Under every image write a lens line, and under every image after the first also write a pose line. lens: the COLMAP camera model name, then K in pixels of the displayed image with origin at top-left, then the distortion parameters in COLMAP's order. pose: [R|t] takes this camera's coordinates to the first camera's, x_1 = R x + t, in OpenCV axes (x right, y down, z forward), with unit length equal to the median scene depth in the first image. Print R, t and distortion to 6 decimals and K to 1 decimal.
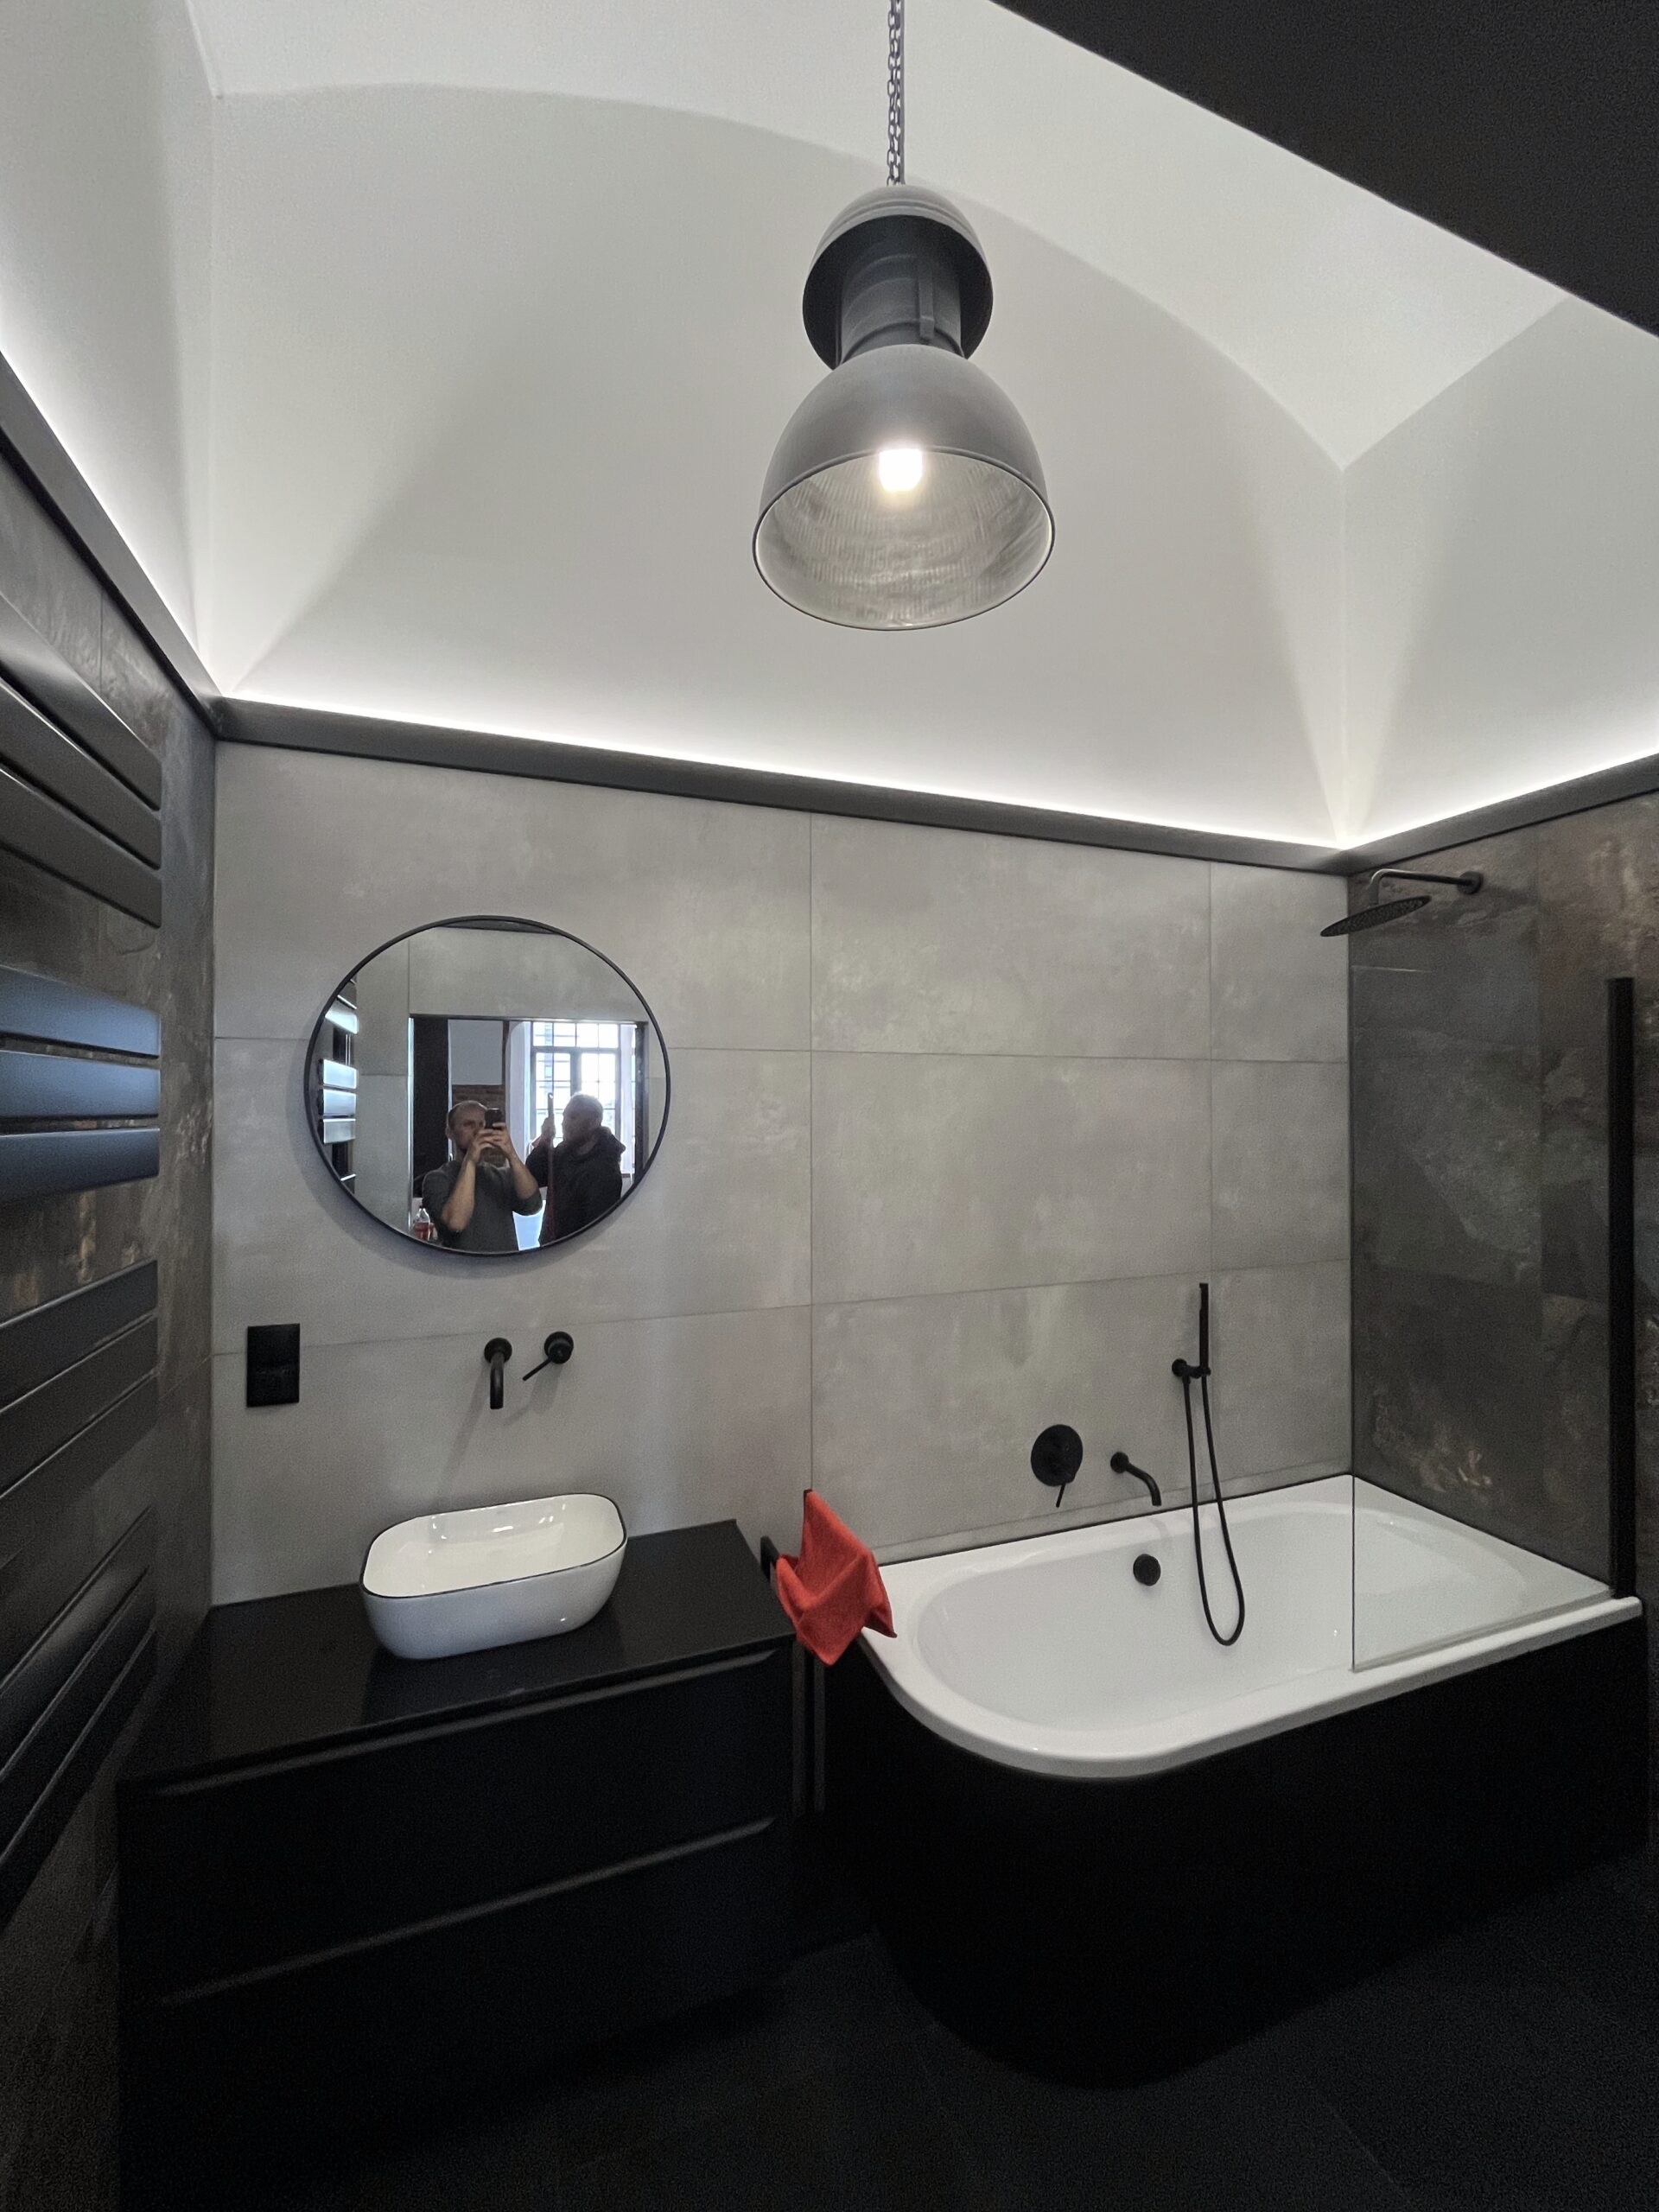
lens RADIAL K [[888.7, 0, 830.2], [0, 888.7, 1103.4], [0, 0, 1]] dist [-0.005074, 0.000440]
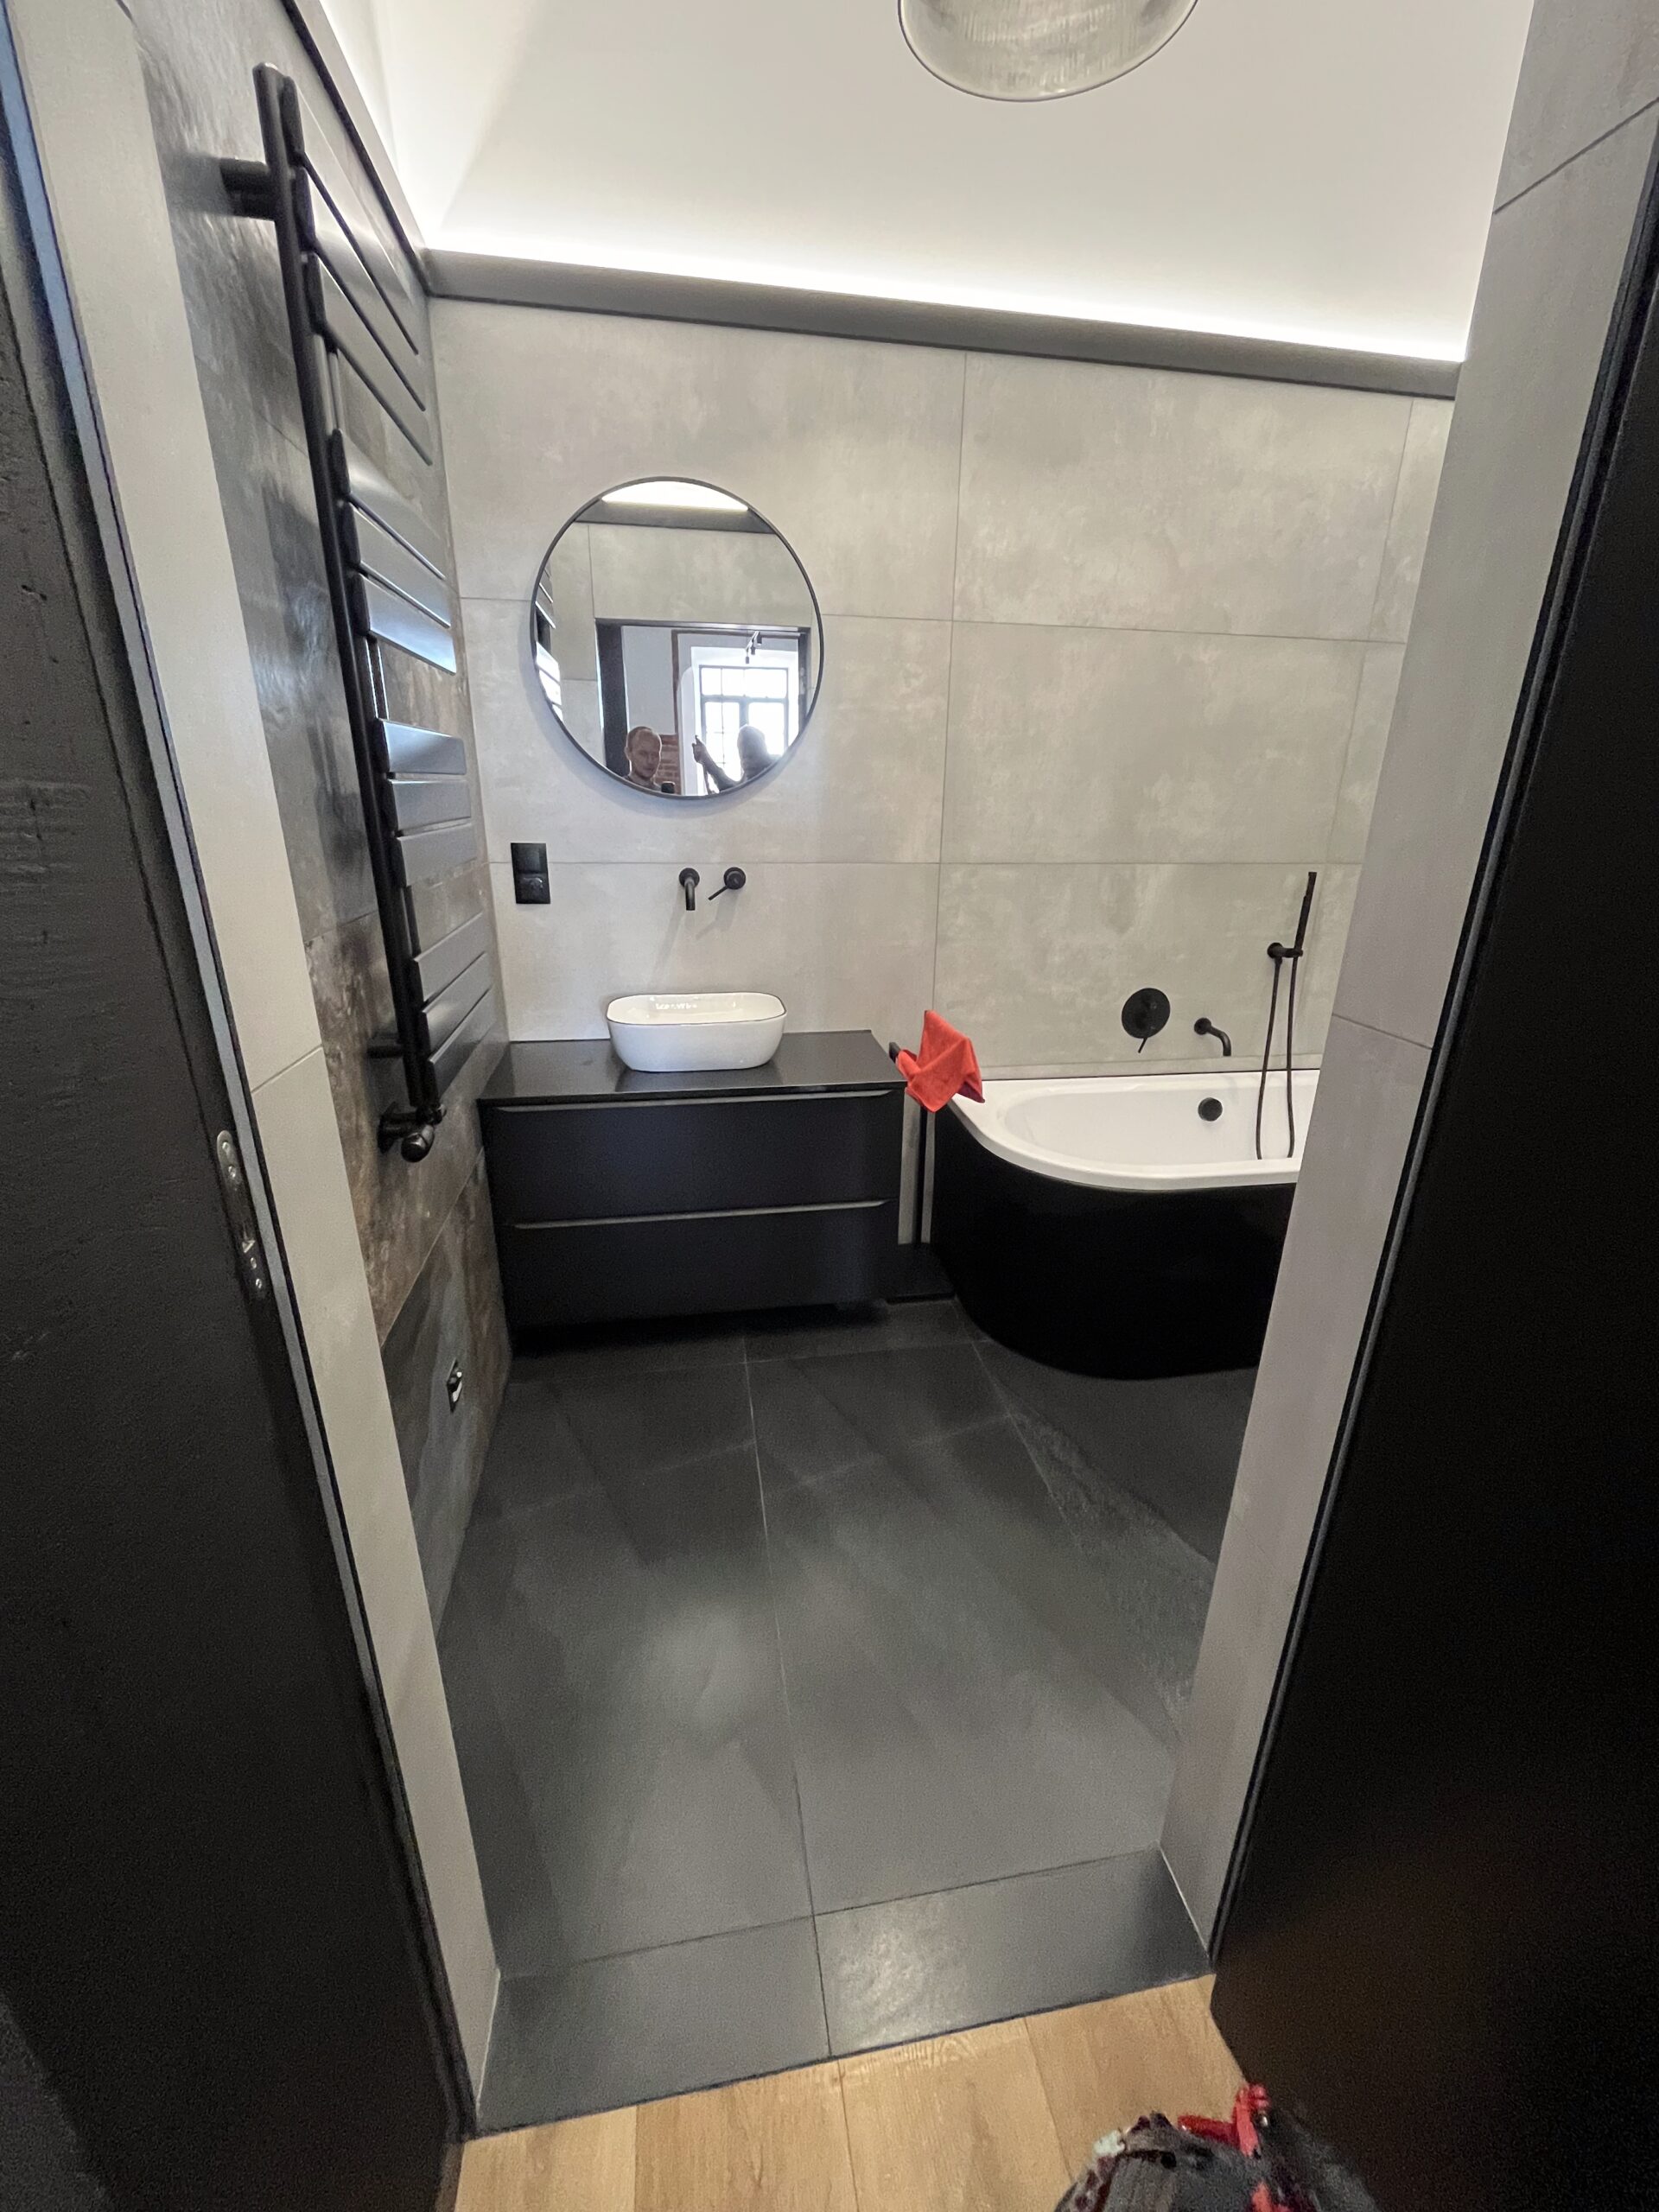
lens RADIAL K [[888.7, 0, 832.3], [0, 888.7, 1106.4], [0, 0, 1]] dist [-0.005074, 0.000440]
pose [[0.982296, 0.077782, -0.170425, 0.064110], [-0.014328, 0.938258, 0.345641, 0.123563], [0.186788, -0.337079, 0.922761, -0.223624]]
